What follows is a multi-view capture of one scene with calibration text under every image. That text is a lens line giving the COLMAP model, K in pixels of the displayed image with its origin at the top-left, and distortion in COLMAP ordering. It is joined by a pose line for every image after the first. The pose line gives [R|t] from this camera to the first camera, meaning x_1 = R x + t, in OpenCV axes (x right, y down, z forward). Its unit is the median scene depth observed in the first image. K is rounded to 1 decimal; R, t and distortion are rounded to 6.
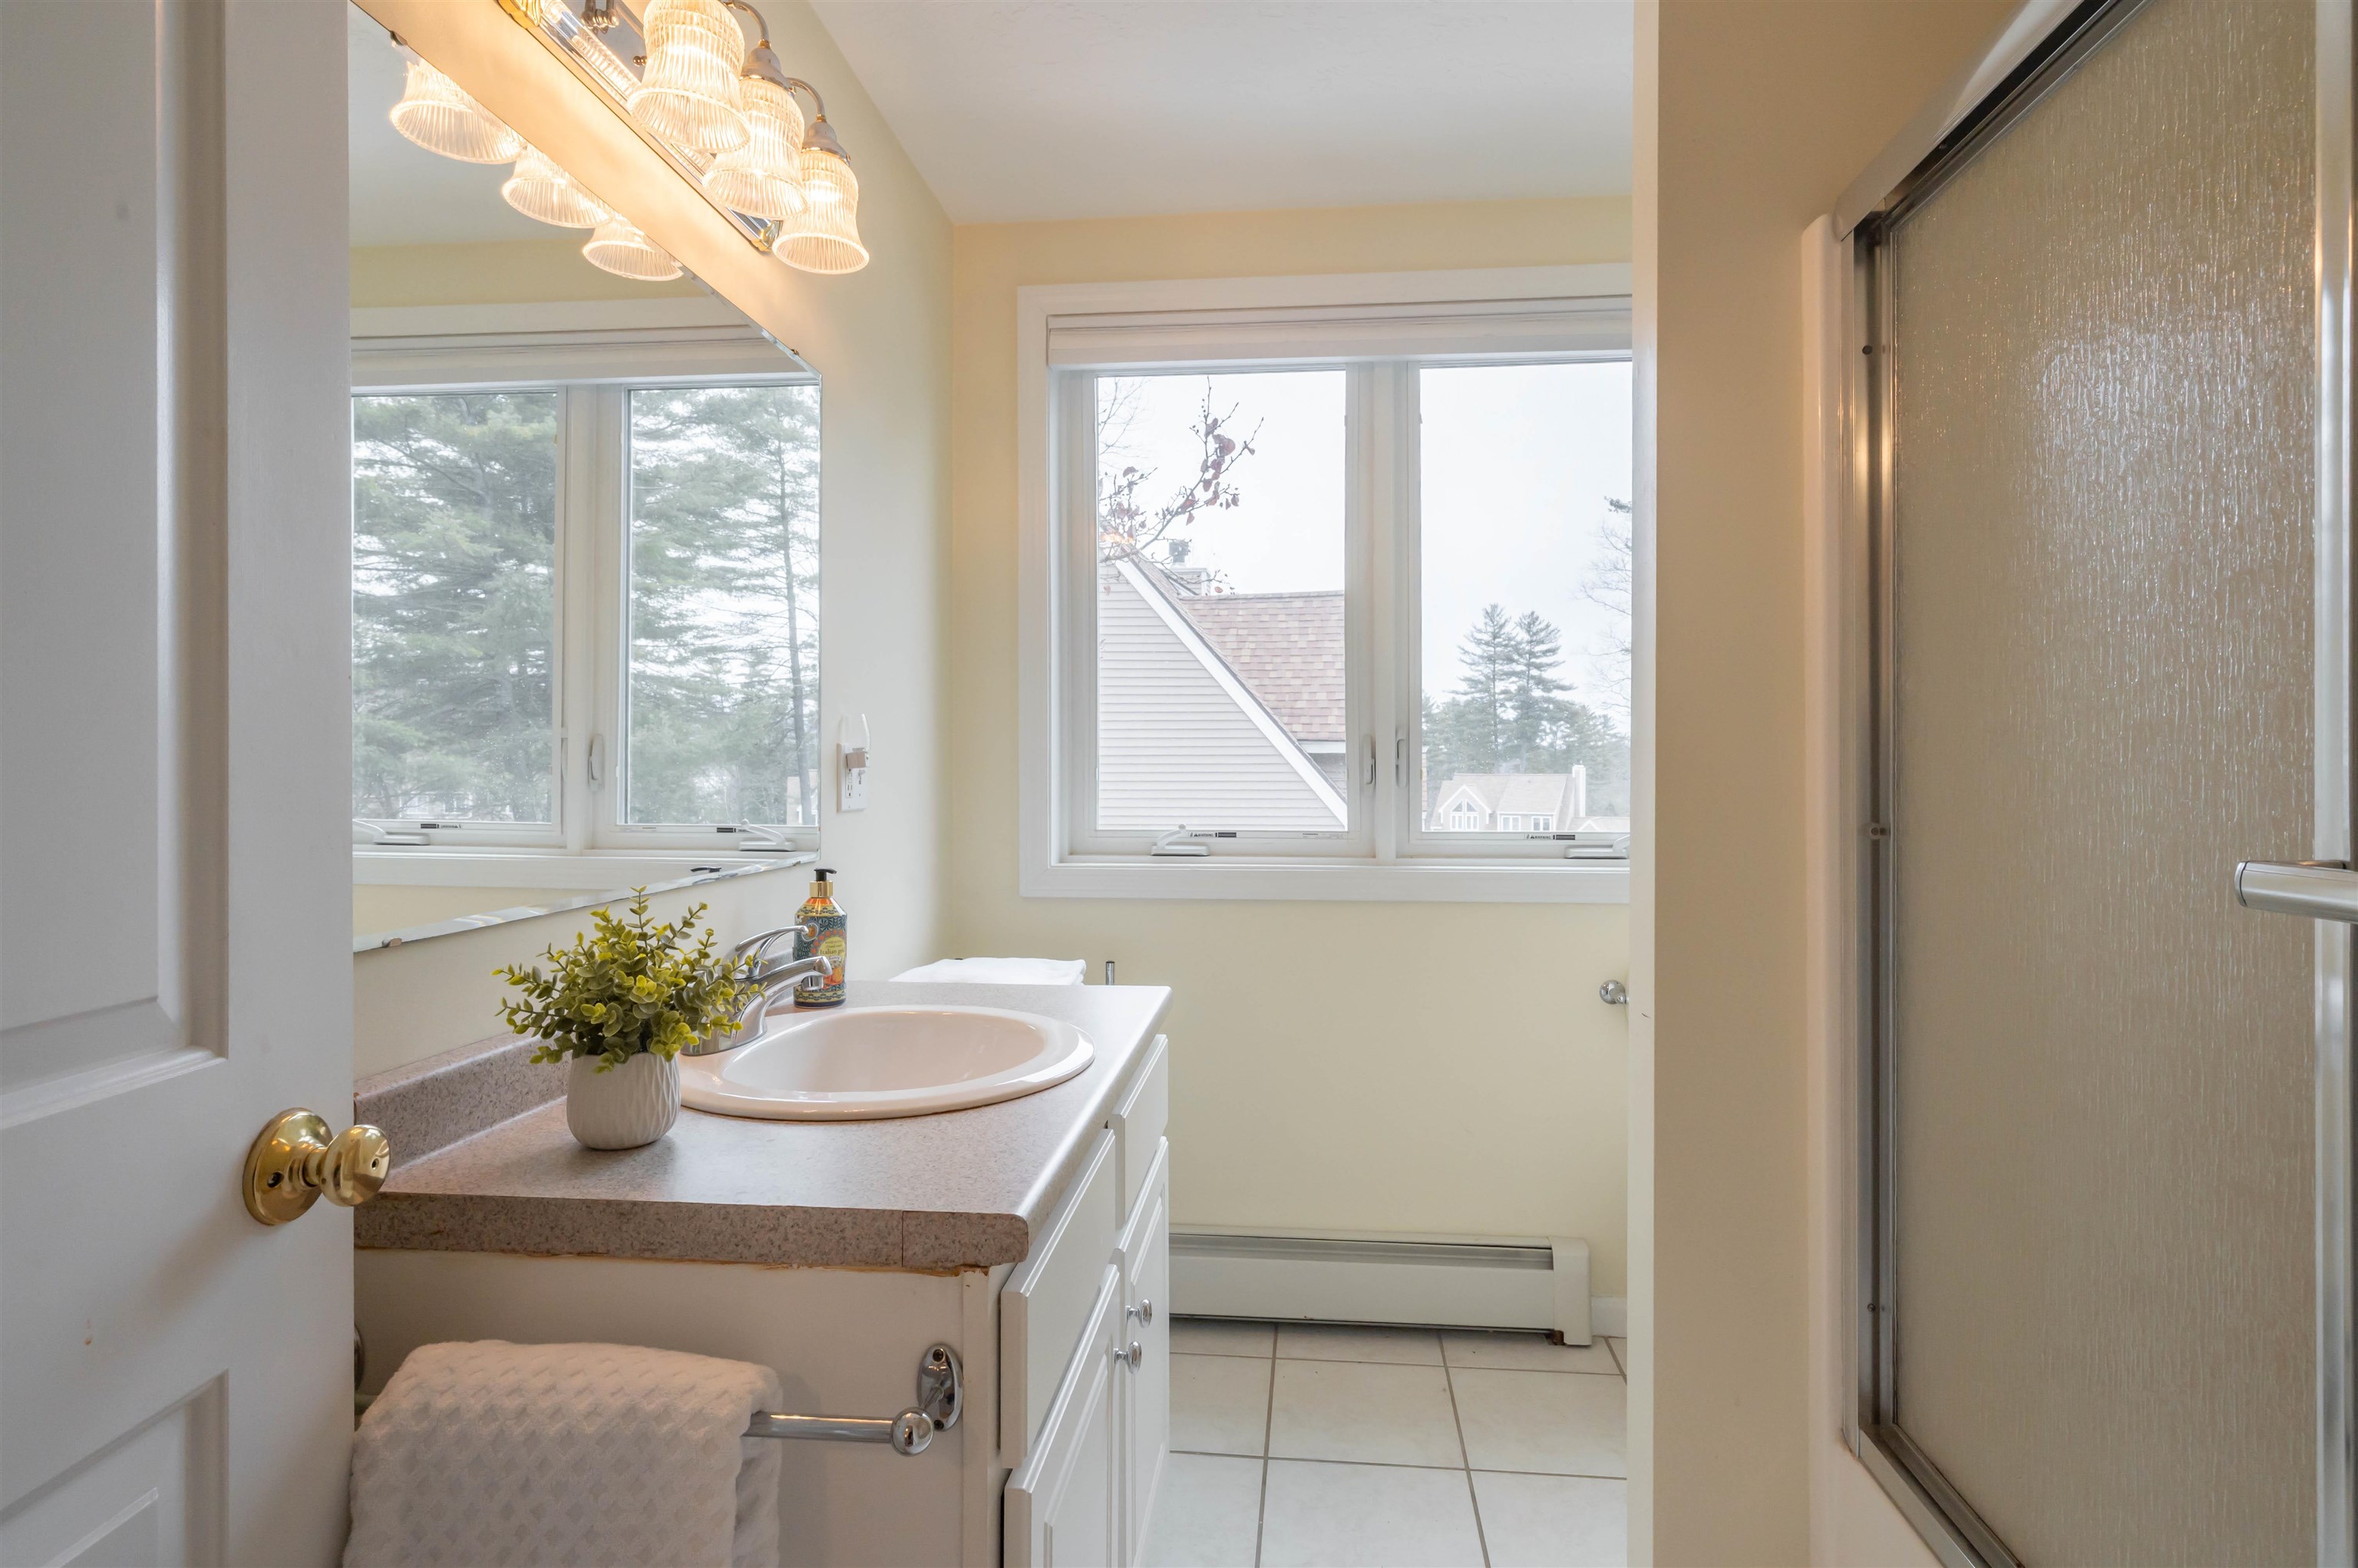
lens RADIAL K [[1163.7, 0, 1179.0], [0, 1163.7, 784.0], [0, 0, 1]] dist [-0.000861, 0.000044]
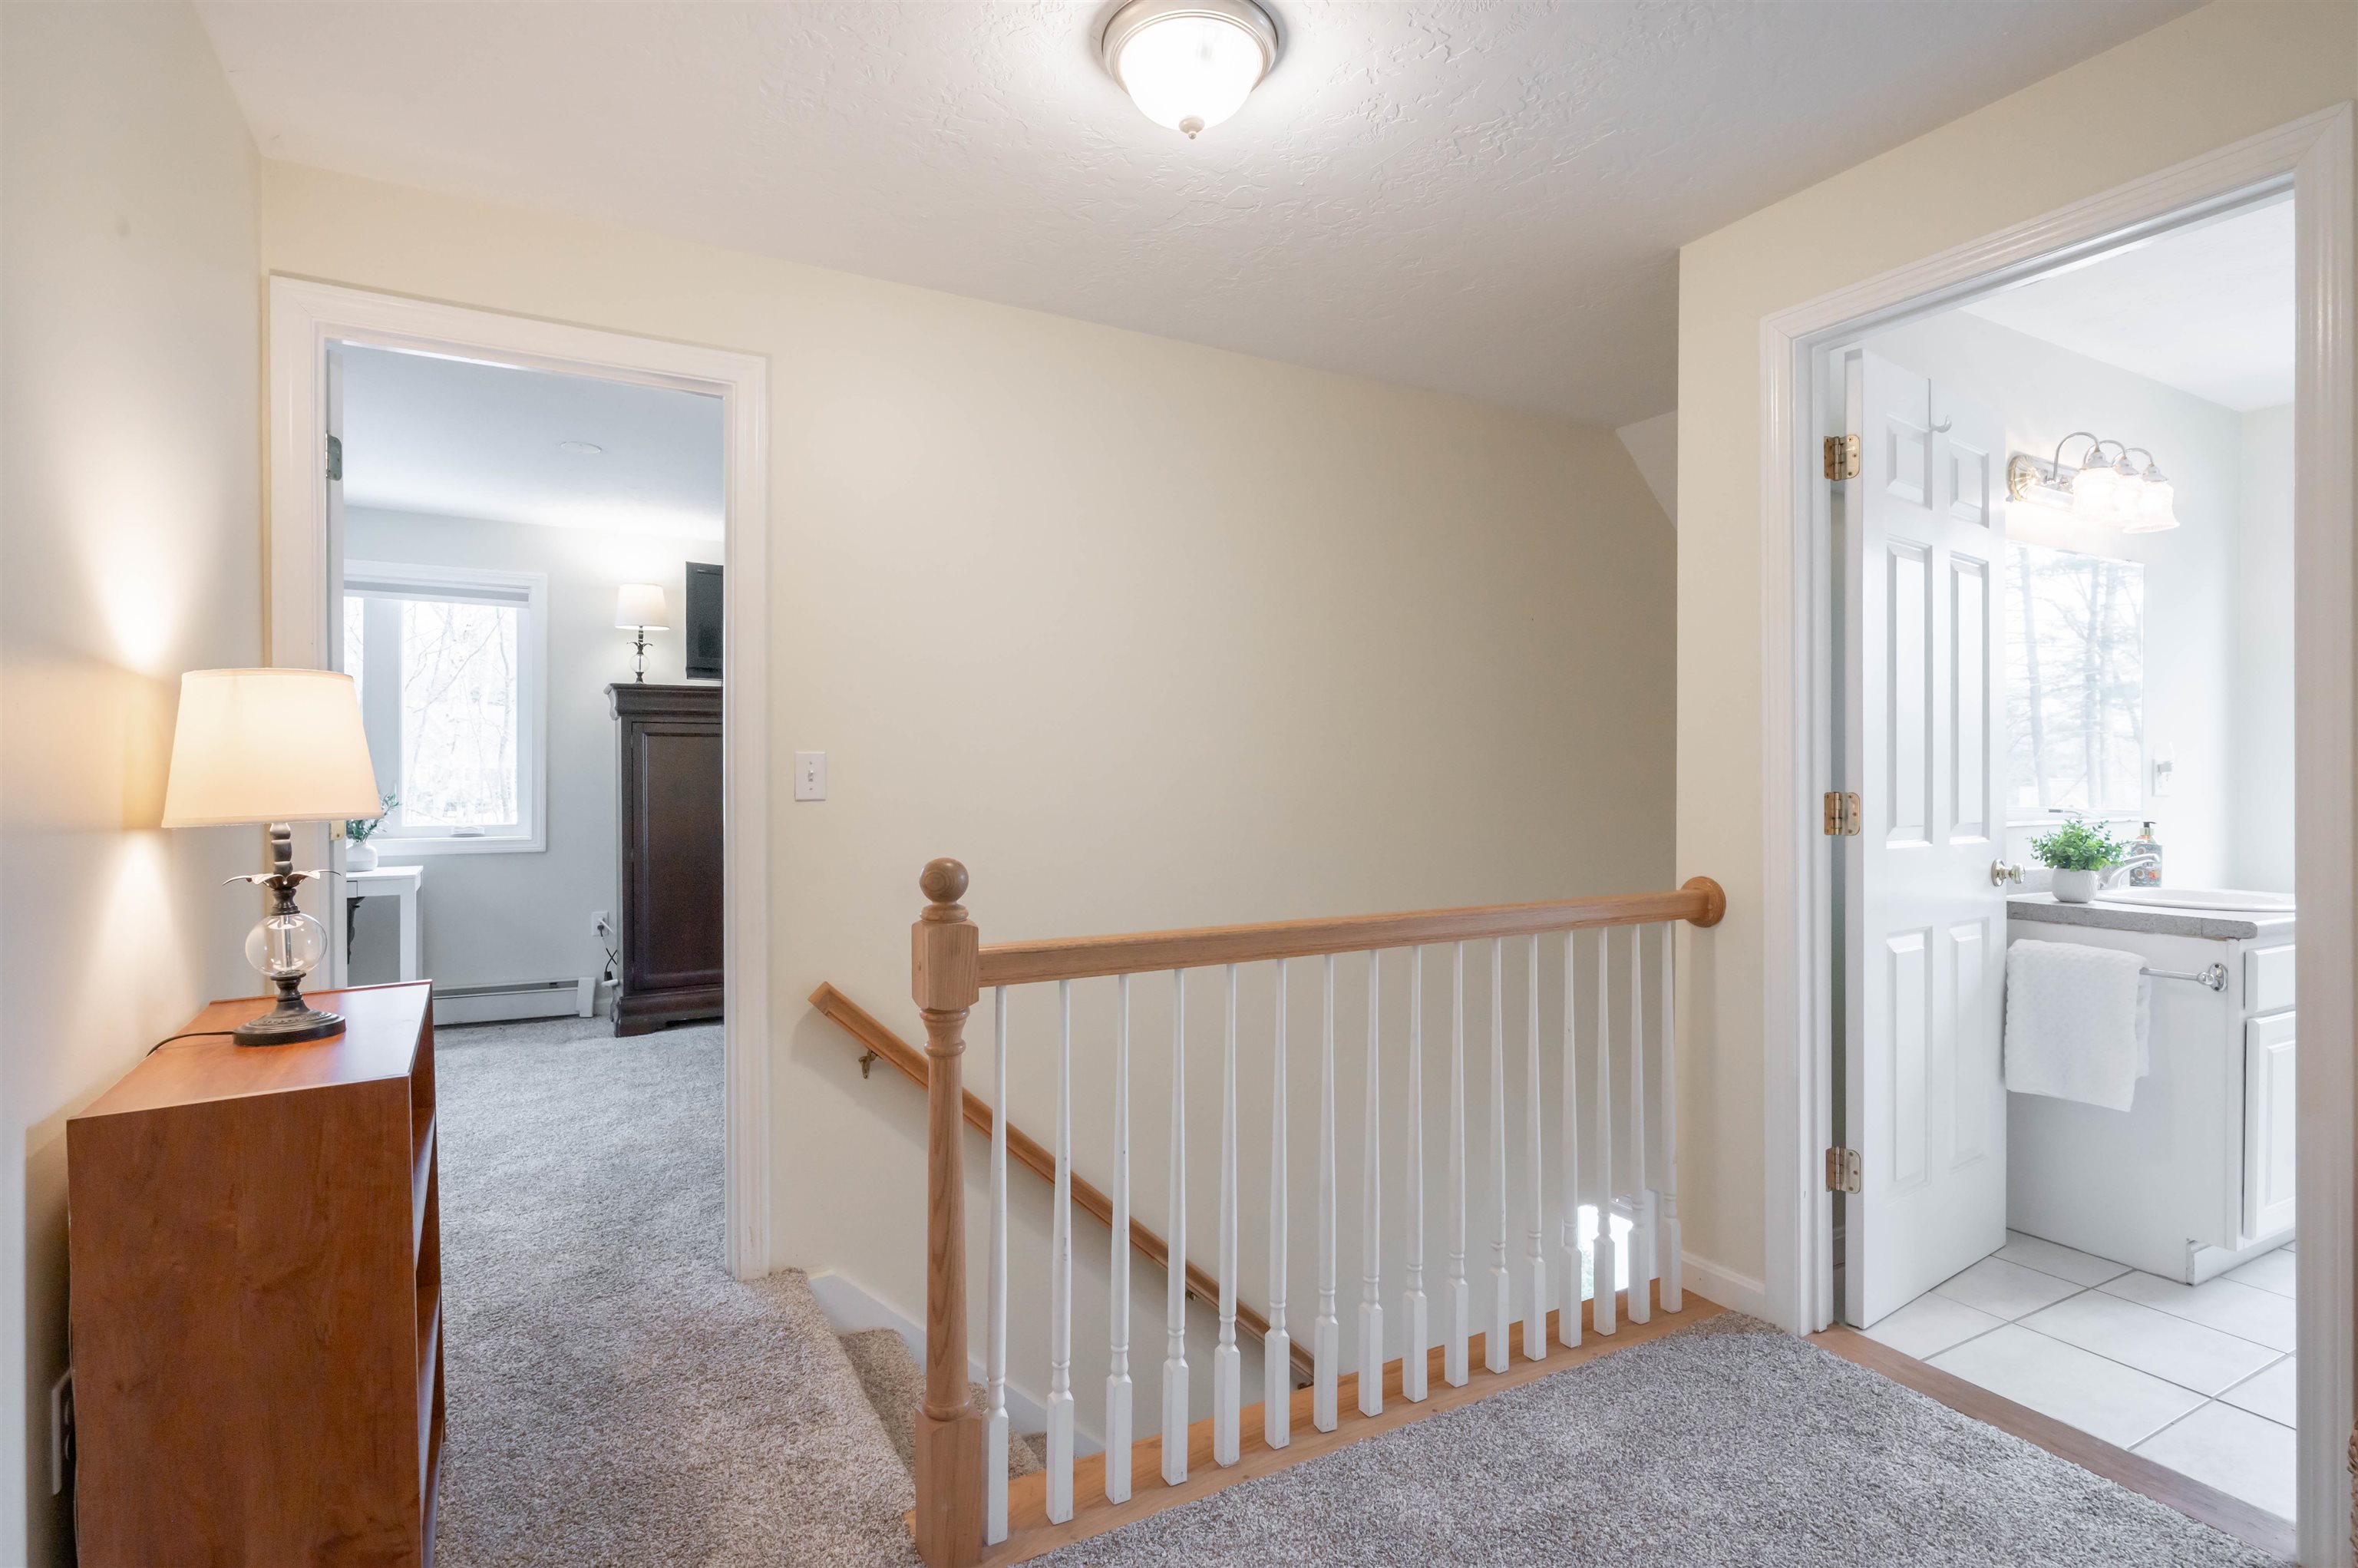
lens RADIAL K [[1163.7, 0, 1179.0], [0, 1163.7, 784.0], [0, 0, 1]] dist [-0.000861, 0.000044]
pose [[0.584030, -0.000934, -0.811731, 0.563906], [-0.006584, 0.999961, -0.005887, 0.049058], [0.811705, 0.008782, 0.584001, -2.482068]]
